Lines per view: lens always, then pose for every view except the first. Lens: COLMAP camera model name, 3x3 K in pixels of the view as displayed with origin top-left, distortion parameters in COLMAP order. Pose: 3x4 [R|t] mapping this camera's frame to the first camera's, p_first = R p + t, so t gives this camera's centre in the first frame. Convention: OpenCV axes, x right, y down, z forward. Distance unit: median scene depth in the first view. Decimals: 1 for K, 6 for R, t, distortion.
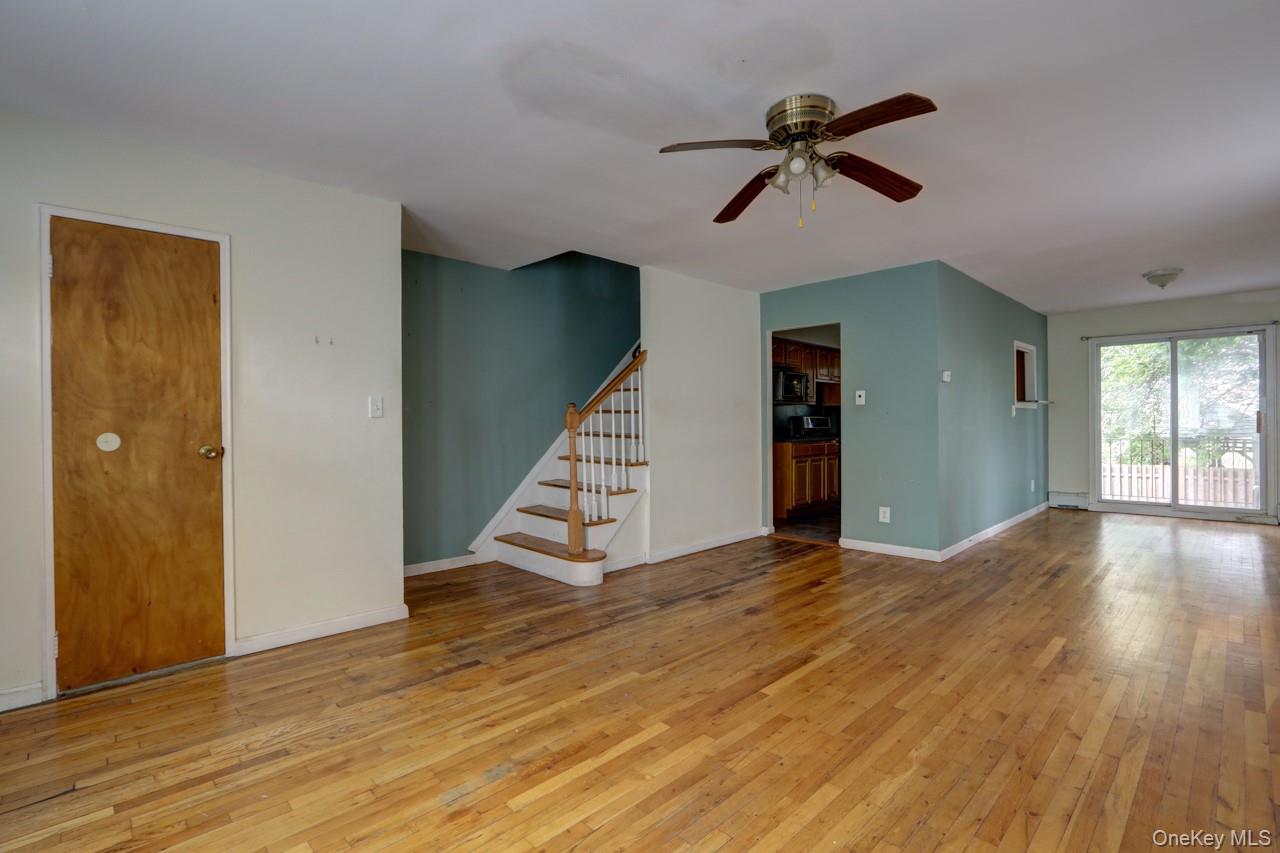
lens RADIAL K [[584.6, 0, 639.6], [0, 584.6, 427.1], [0, 0, 1]] dist [0.000725, 0.000021]
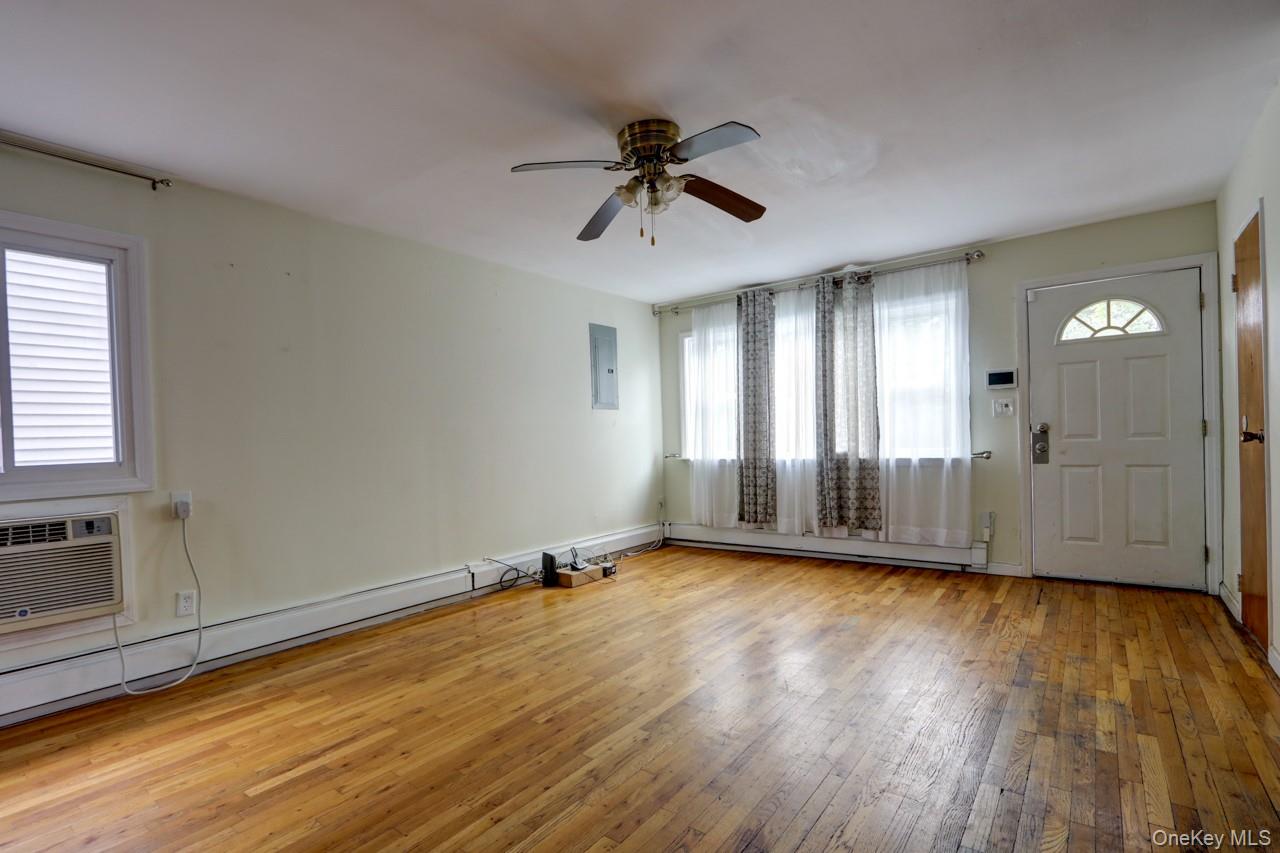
lens RADIAL K [[584.6, 0, 637.7], [0, 584.6, 434.5], [0, 0, 1]] dist [0.000725, 0.000021]
pose [[-0.987490, 0.039672, -0.152611, 0.436022], [0.040176, 0.999193, -0.000220, -0.003017], [0.152479, -0.006349, -0.988286, 1.865013]]
